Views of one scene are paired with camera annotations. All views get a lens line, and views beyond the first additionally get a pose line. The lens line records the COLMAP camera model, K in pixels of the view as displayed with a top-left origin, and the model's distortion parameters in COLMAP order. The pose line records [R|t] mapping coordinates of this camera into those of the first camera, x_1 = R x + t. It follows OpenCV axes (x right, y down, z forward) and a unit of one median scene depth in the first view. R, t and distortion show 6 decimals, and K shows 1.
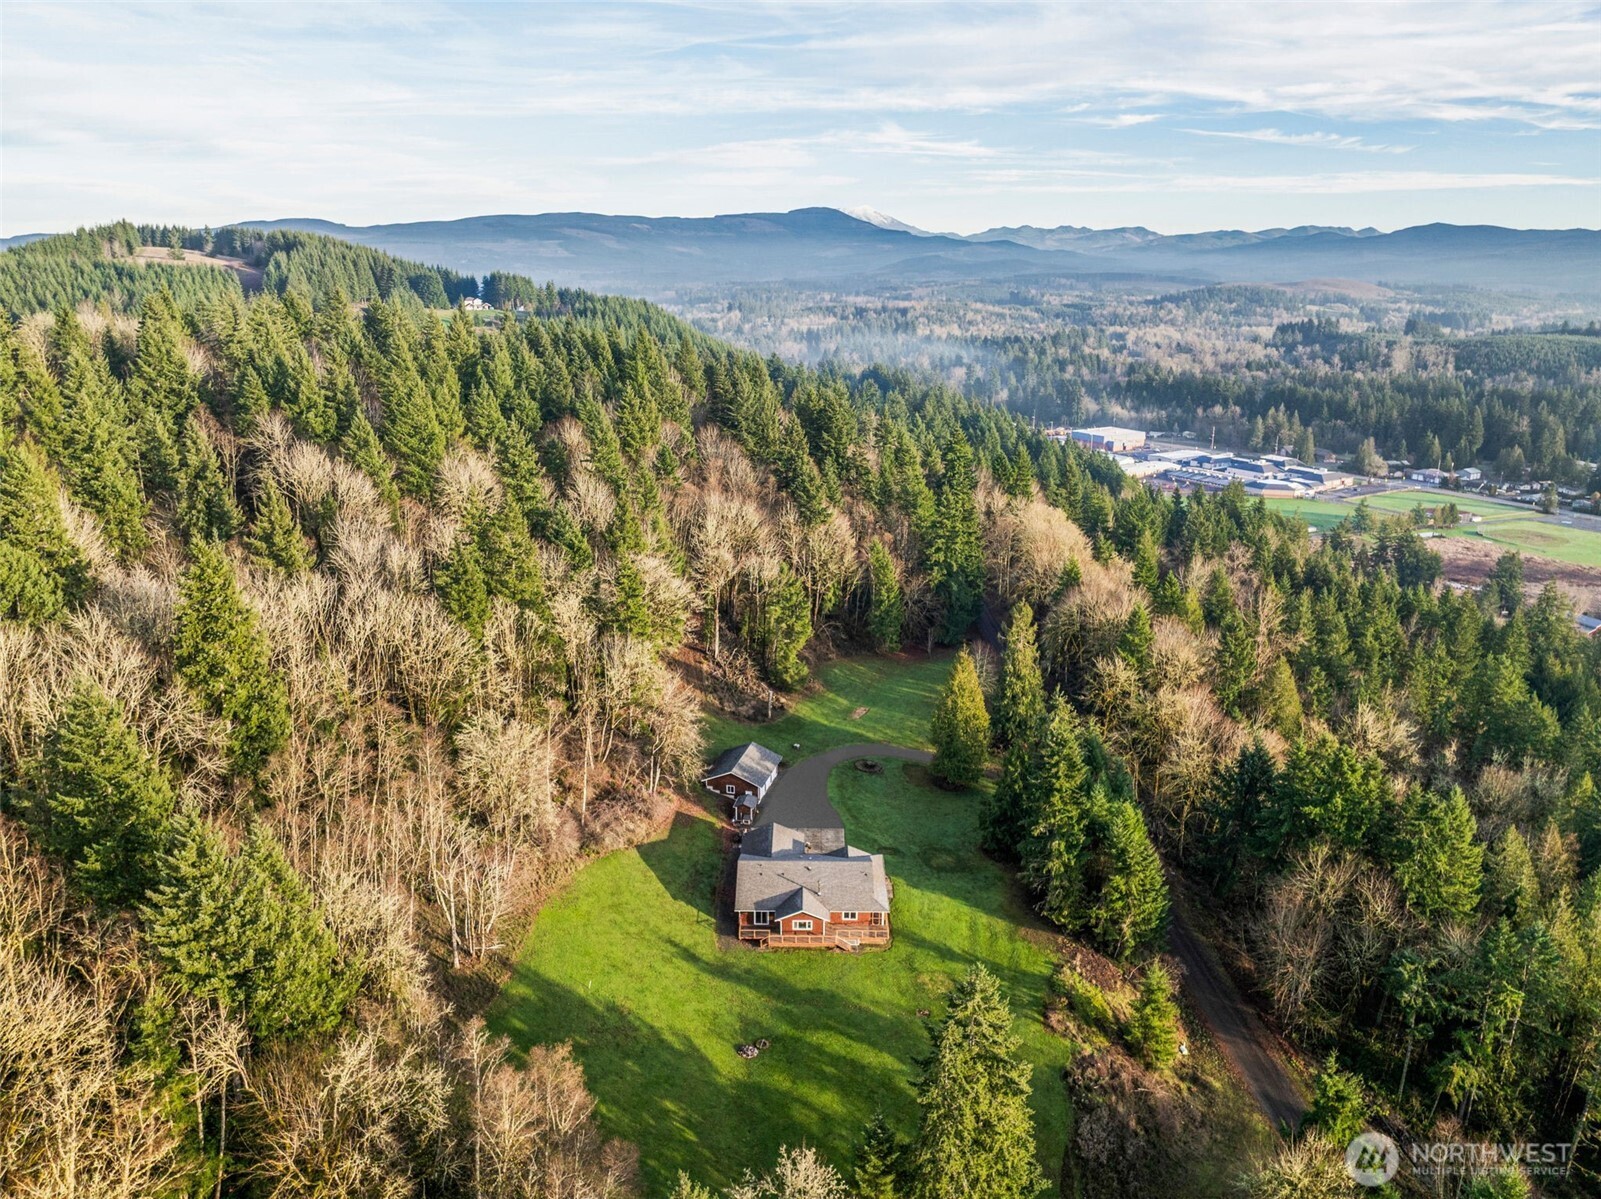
lens RADIAL K [[1139.7, 0, 800.5], [0, 1139.7, 599.5], [0, 0, 1]] dist [-0.010794, -0.056843]
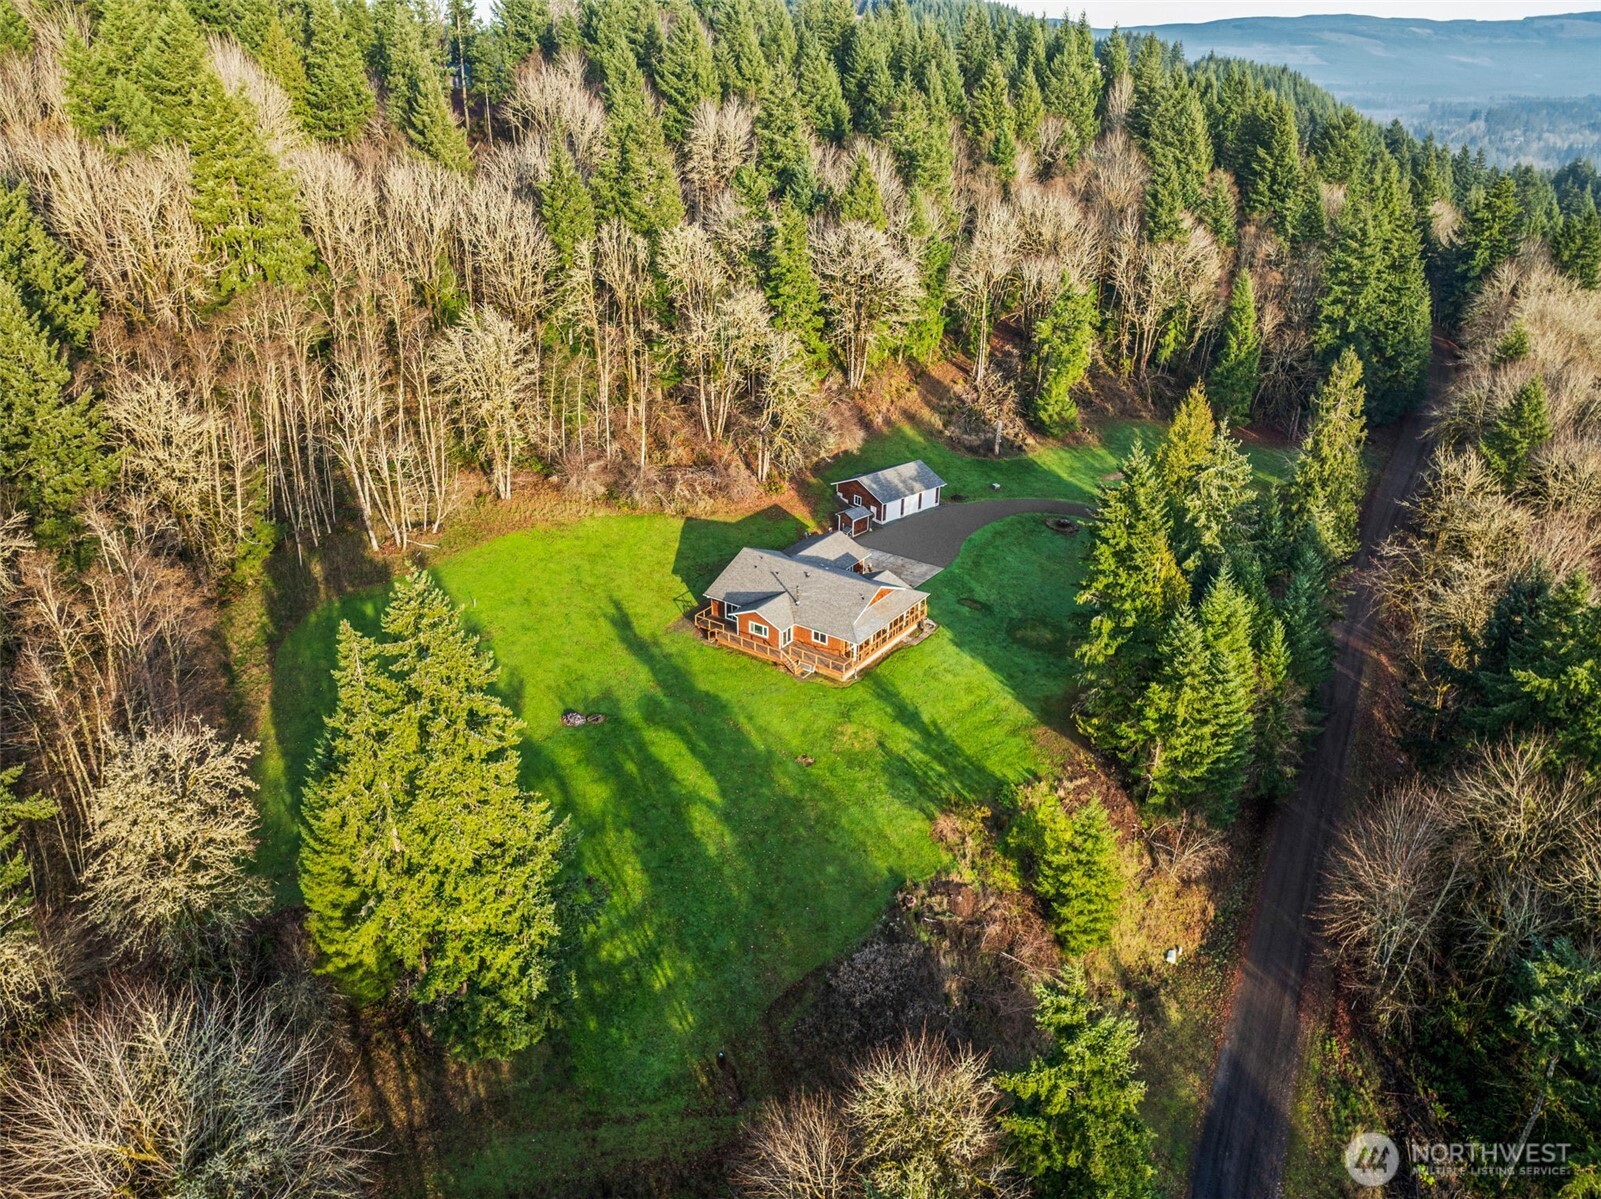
lens RADIAL K [[1139.7, 0, 800.5], [0, 1139.7, 599.5], [0, 0, 1]] dist [-0.010794, -0.056843]
pose [[0.821503, 0.246532, -0.514154, 0.419681], [-0.168948, 0.966451, 0.193463, 0.096282], [0.544600, -0.072065, 0.835594, 0.315994]]
